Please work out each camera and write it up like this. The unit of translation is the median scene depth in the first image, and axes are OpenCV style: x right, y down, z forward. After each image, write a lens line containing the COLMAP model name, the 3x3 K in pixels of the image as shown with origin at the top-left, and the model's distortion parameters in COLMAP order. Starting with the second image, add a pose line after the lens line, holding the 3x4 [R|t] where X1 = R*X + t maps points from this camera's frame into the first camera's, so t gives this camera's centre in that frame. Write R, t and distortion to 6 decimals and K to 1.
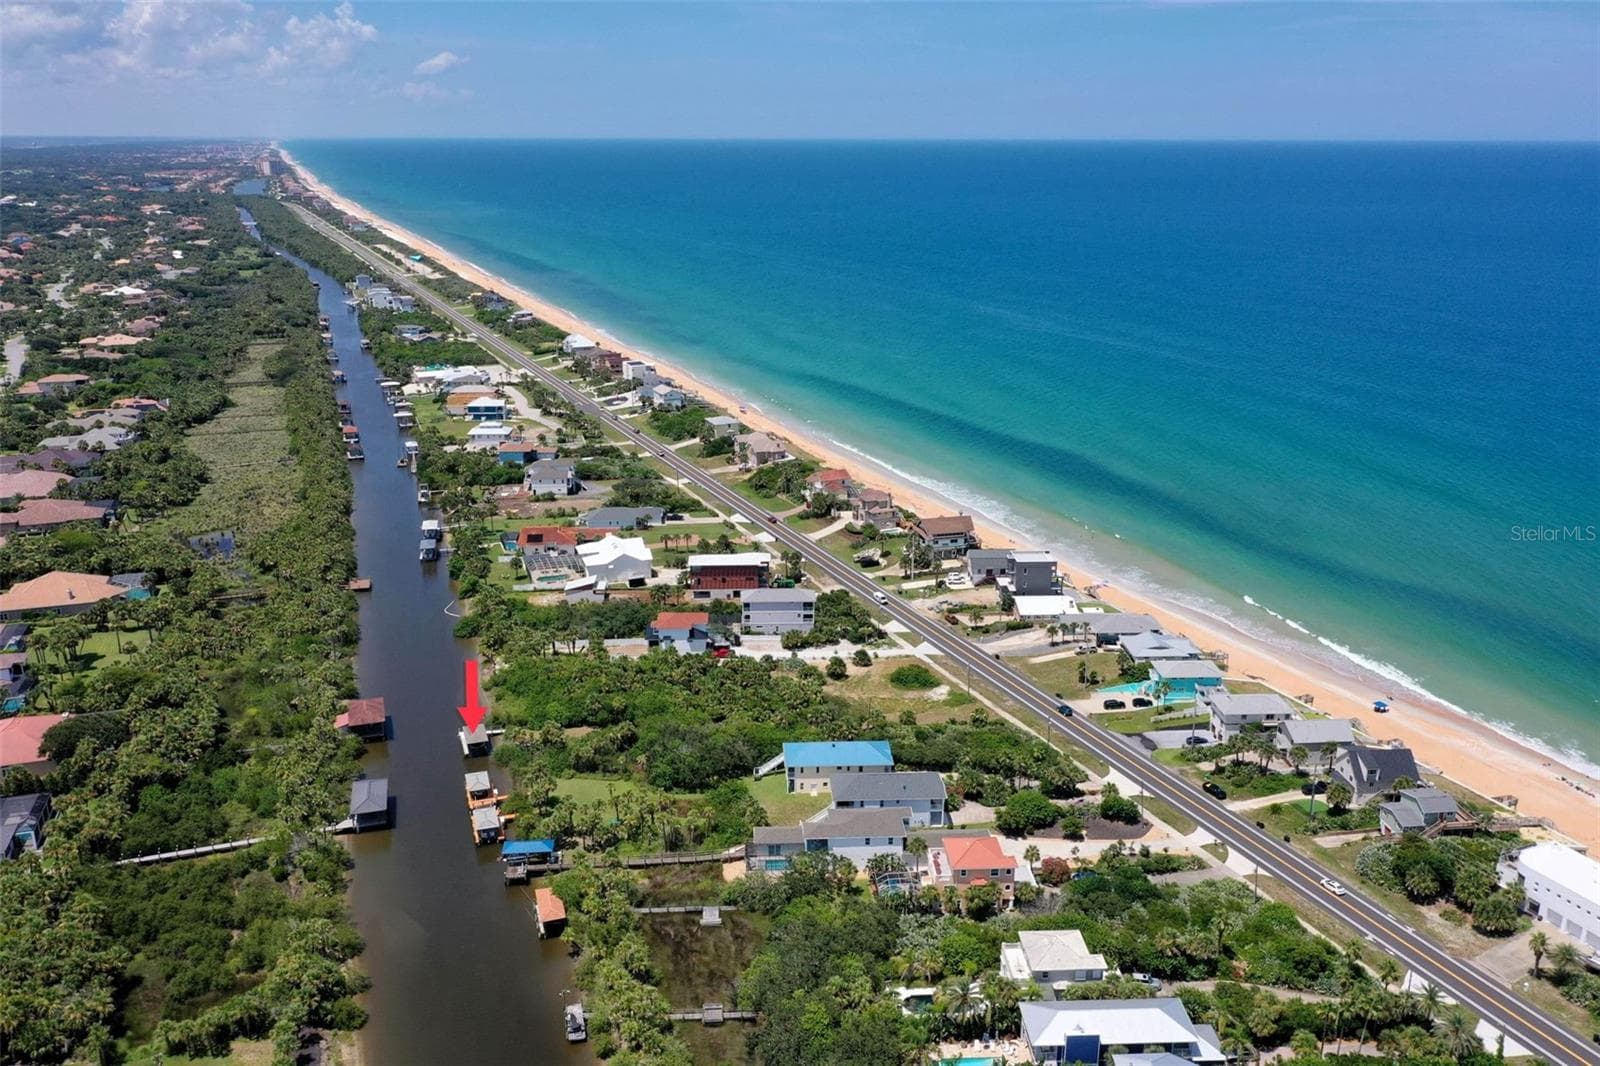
lens RADIAL K [[1263.1, 0, 800.0], [0, 1263.1, 533.0], [0, 0, 1]] dist [0.012080, 0.005818]
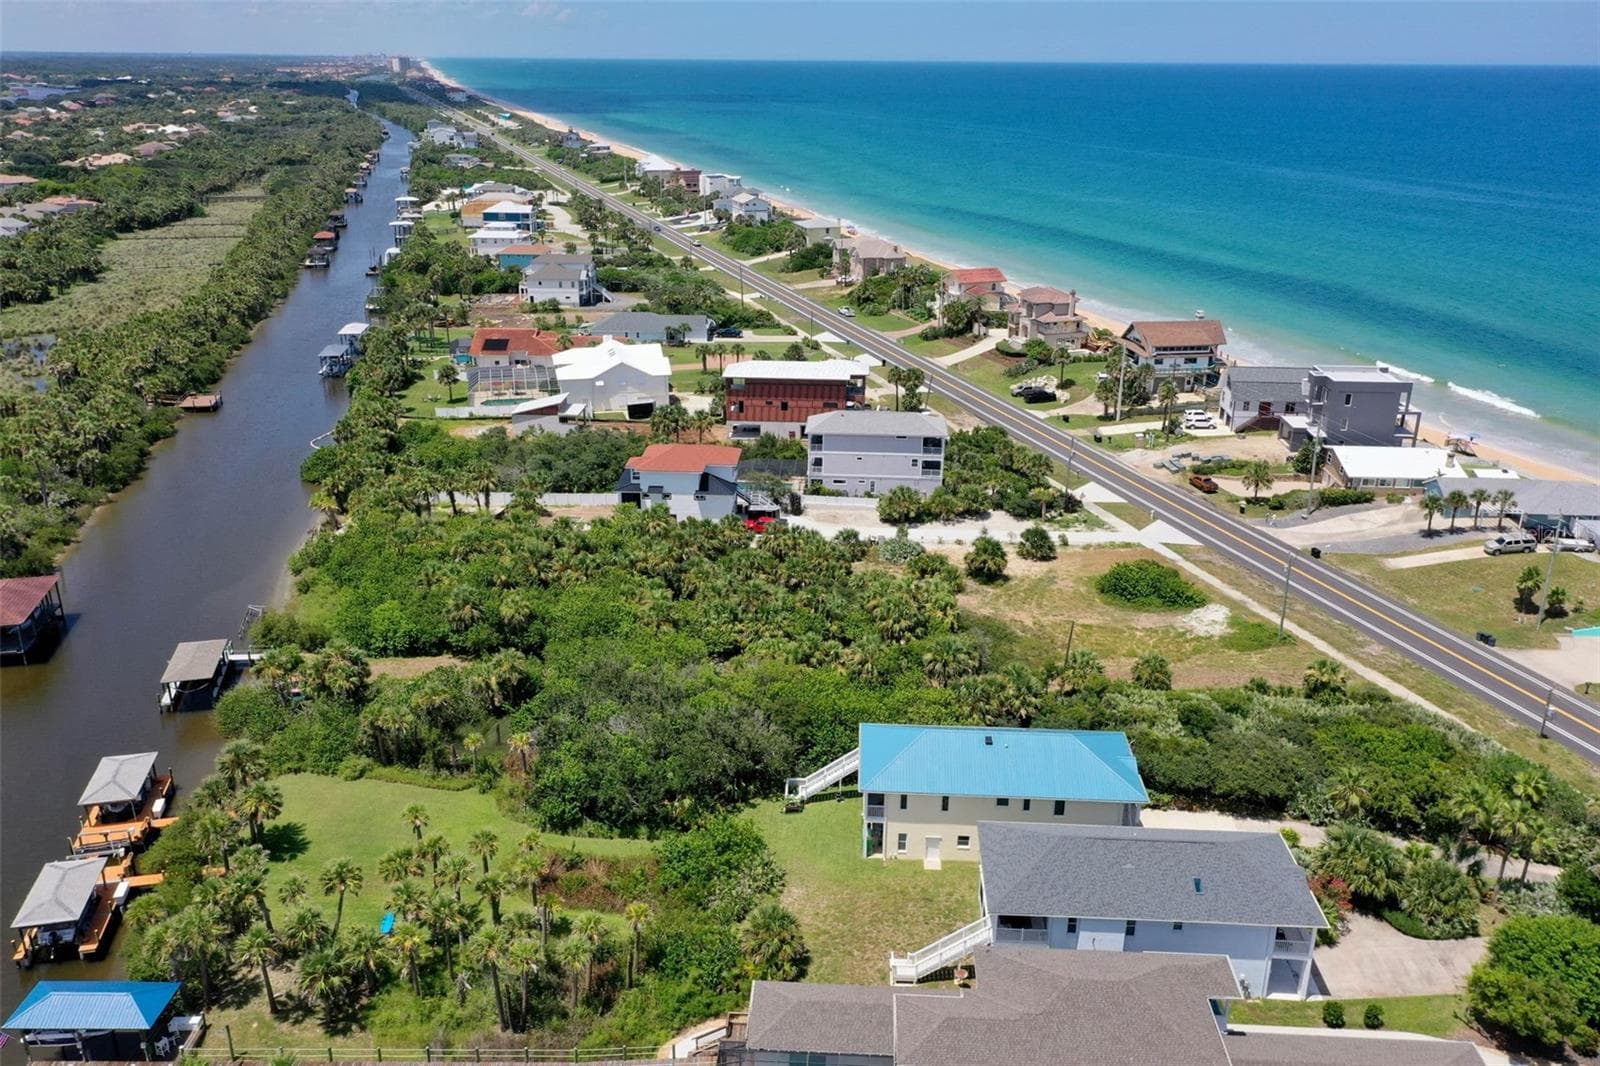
lens RADIAL K [[1263.1, 0, 800.0], [0, 1263.1, 533.0], [0, 0, 1]] dist [0.012080, 0.005818]
pose [[0.994813, 0.040629, -0.093256, 0.002045], [-0.034817, 0.997398, 0.063135, 0.063188], [0.095579, -0.059560, 0.993638, 0.470626]]
